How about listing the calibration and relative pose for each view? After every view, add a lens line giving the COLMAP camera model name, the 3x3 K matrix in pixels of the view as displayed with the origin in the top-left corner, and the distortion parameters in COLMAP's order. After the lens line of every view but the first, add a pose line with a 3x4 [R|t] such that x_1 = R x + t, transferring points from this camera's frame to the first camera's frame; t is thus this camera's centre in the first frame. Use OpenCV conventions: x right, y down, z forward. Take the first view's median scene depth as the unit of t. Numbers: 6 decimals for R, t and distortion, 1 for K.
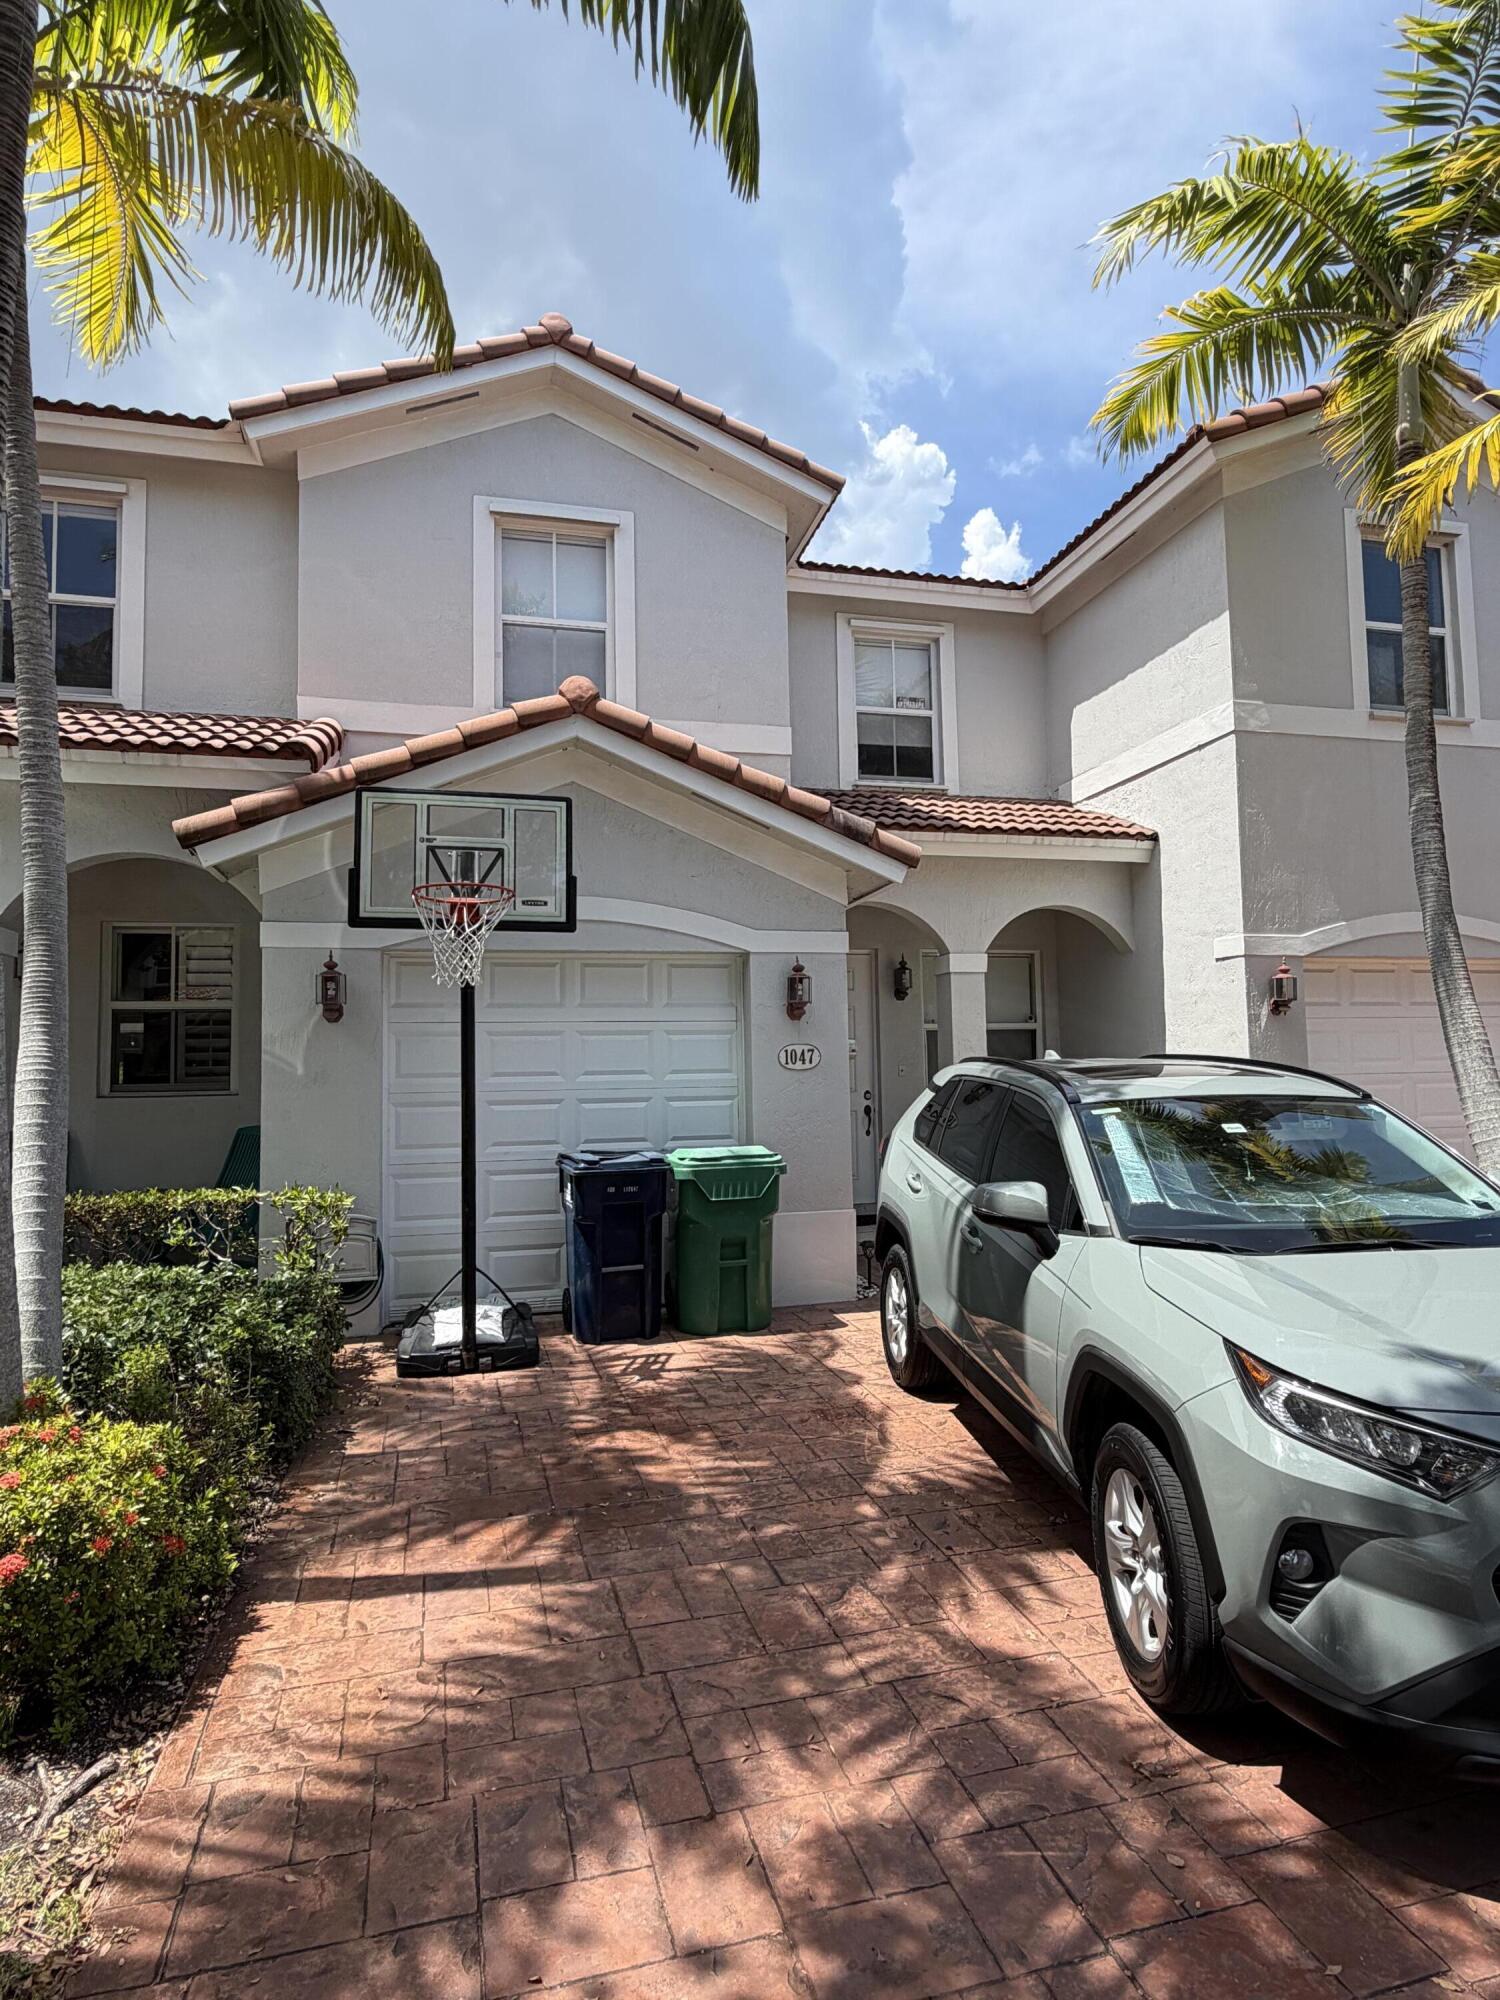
lens RADIAL K [[1109.3, 0, 751.8], [0, 1109.3, 998.5], [0, 0, 1]] dist [-0.000596, 0.000159]
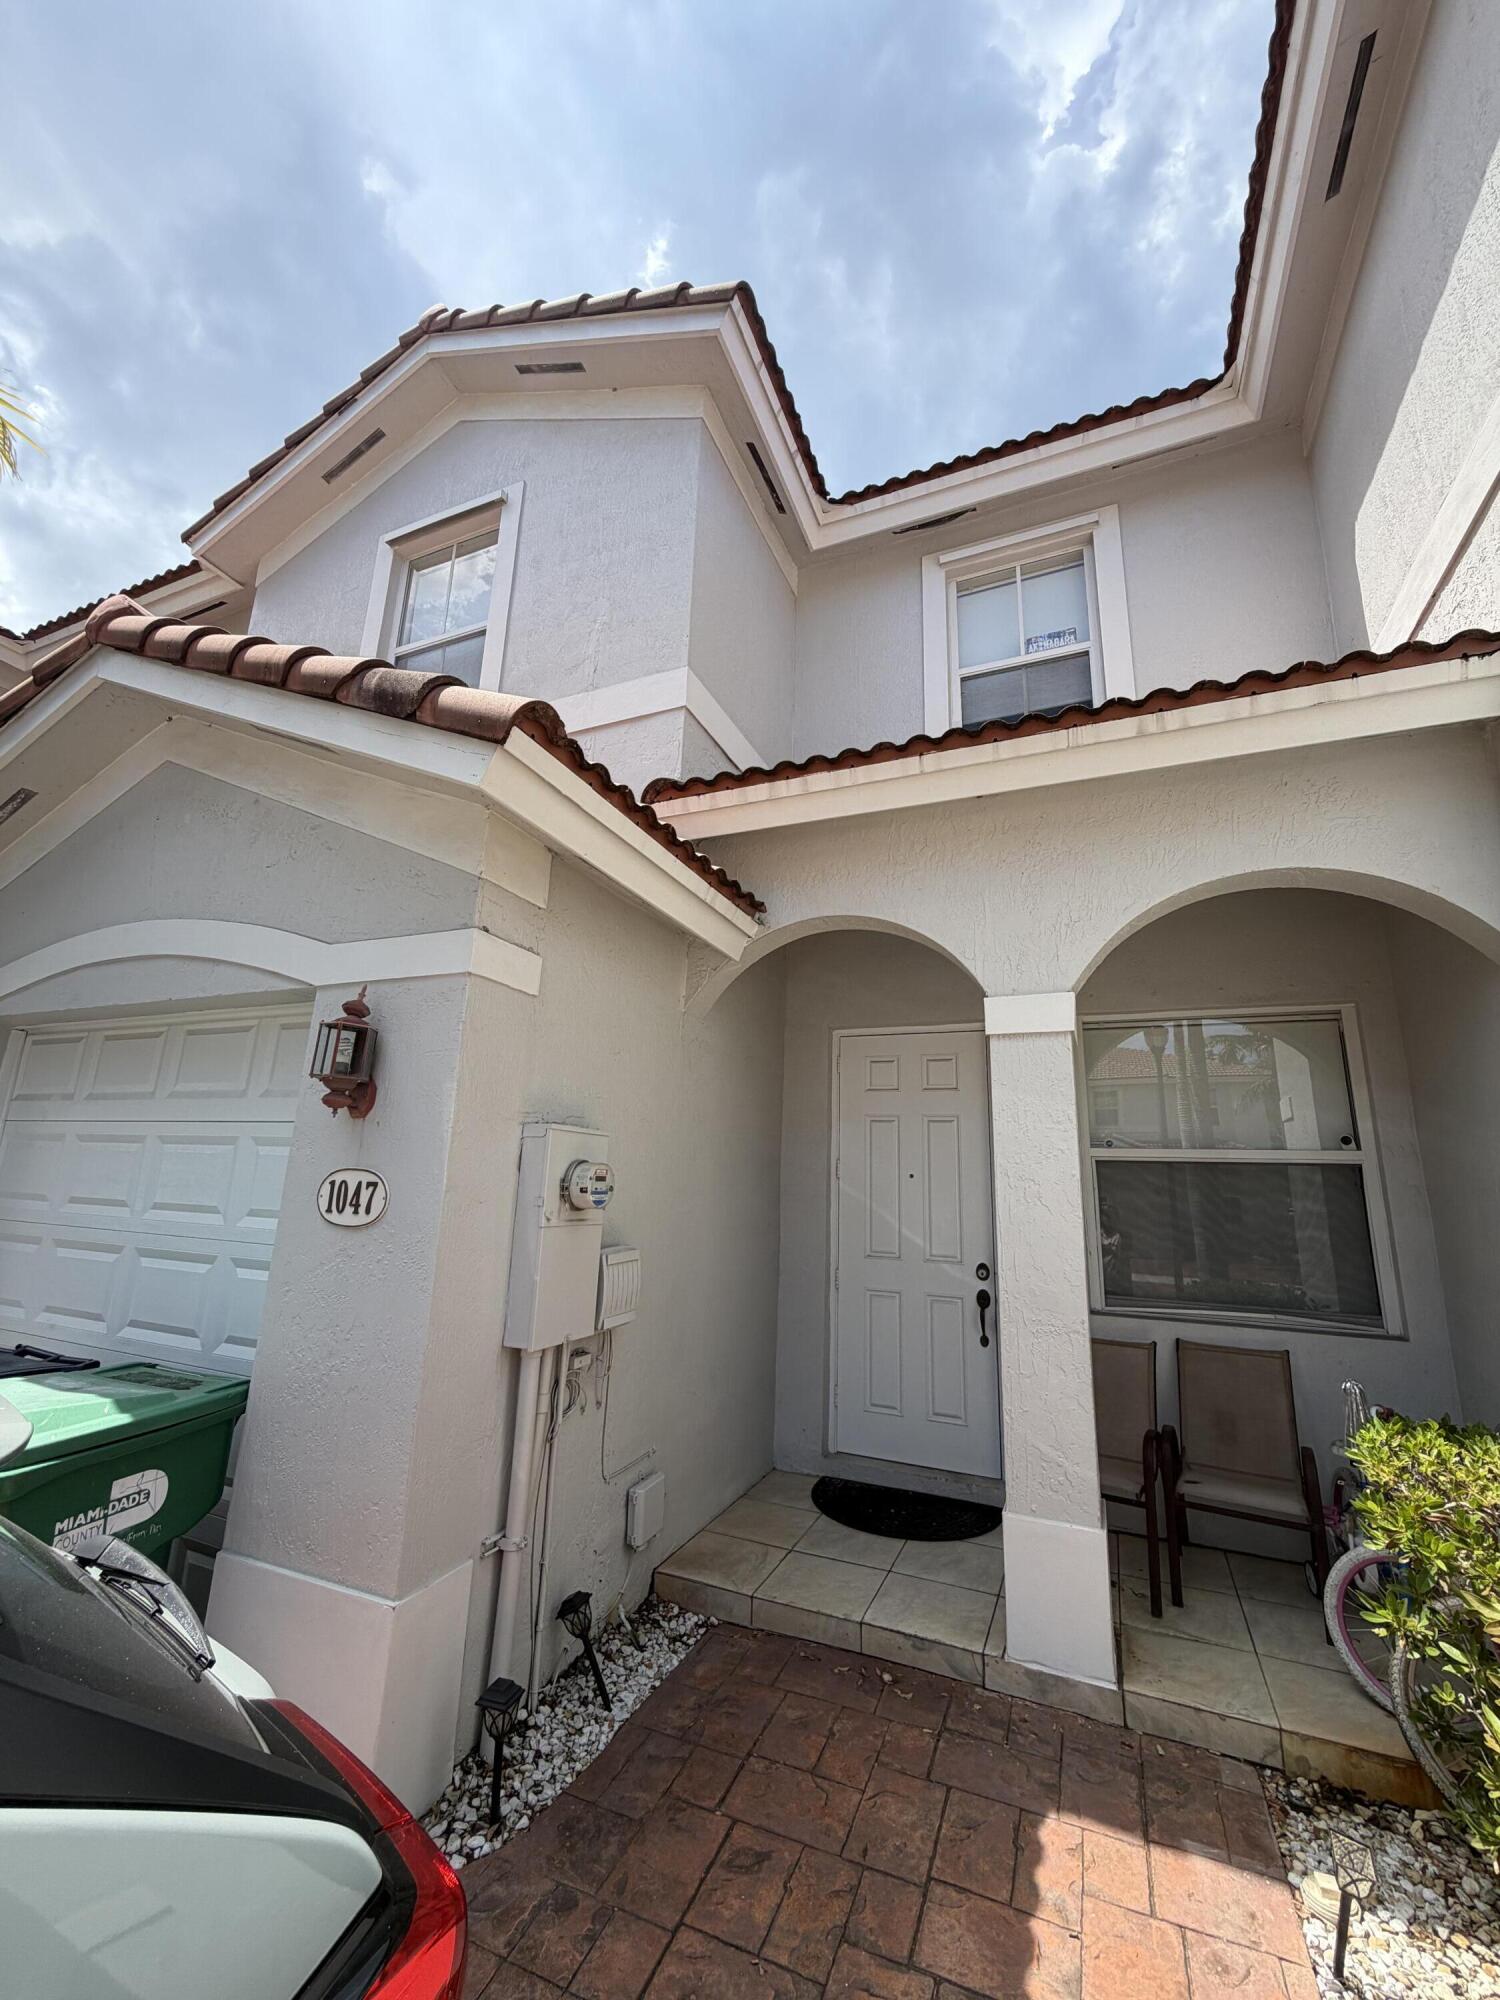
lens RADIAL K [[799.6, 0, 747.3], [0, 799.6, 992.4], [0, 0, 1]] dist [0.000242, 0.000704]
pose [[0.796502, -0.097374, -0.596743, 0.378623], [-0.008418, 0.985065, -0.171975, 0.023619], [0.604577, 0.142002, 0.783787, 0.813331]]
